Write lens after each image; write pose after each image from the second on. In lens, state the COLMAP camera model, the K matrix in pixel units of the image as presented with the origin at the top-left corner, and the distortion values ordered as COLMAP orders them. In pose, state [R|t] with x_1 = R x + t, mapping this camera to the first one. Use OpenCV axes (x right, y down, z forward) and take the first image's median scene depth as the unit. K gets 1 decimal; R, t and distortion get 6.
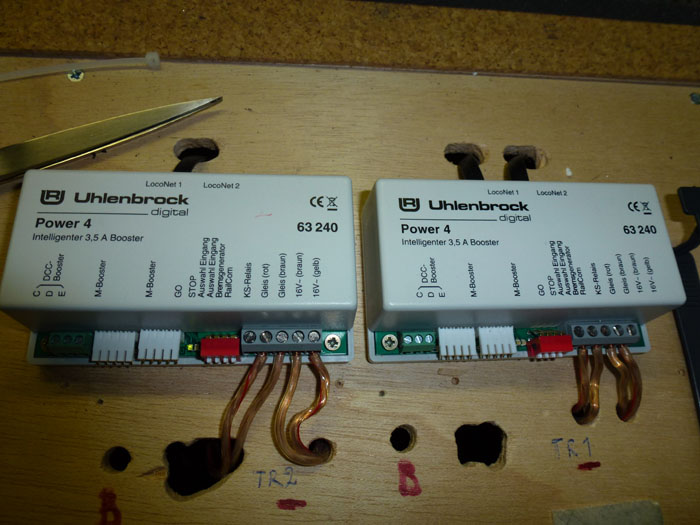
lens RADIAL K [[500.0, 0, 346.7], [0, 500.0, 248.5], [0, 0, 1]] dist [-0.062798, 0.021034]
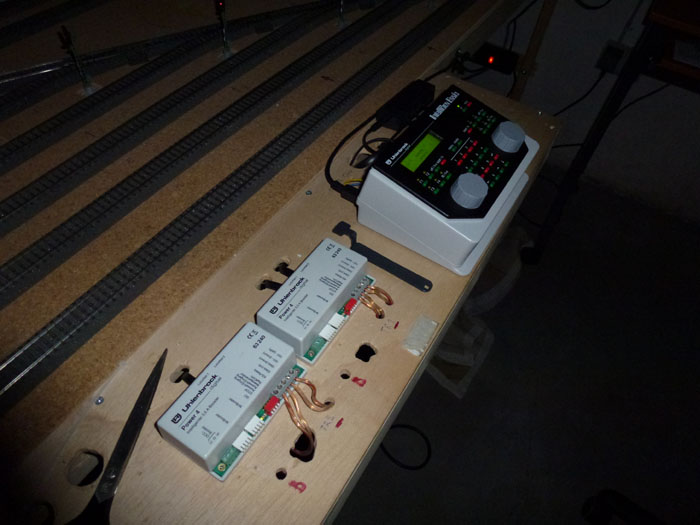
lens RADIAL K [[500.0, 0, 353.6], [0, 500.0, 264.3], [0, 0, 1]] dist [-0.062798, 0.021034]
pose [[0.561016, -0.682803, 0.468018, -0.629141], [0.765744, 0.642836, 0.019948, 0.017869], [-0.314479, 0.347191, 0.883494, -1.340711]]
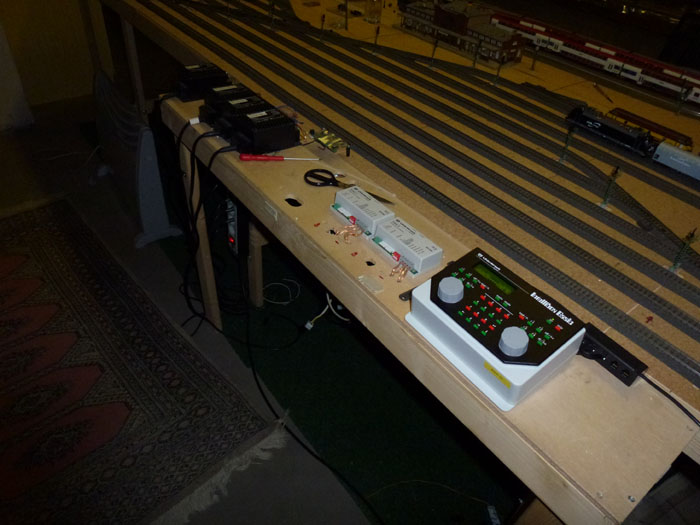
lens RADIAL K [[500.0, 0, 346.1], [0, 500.0, 259.4], [0, 0, 1]] dist [-0.062798, 0.021034]
pose [[0.569750, 0.469135, -0.674757, 3.154203], [-0.772413, 0.586077, -0.244730, 1.638299], [0.280648, 0.660626, 0.696283, -2.189736]]
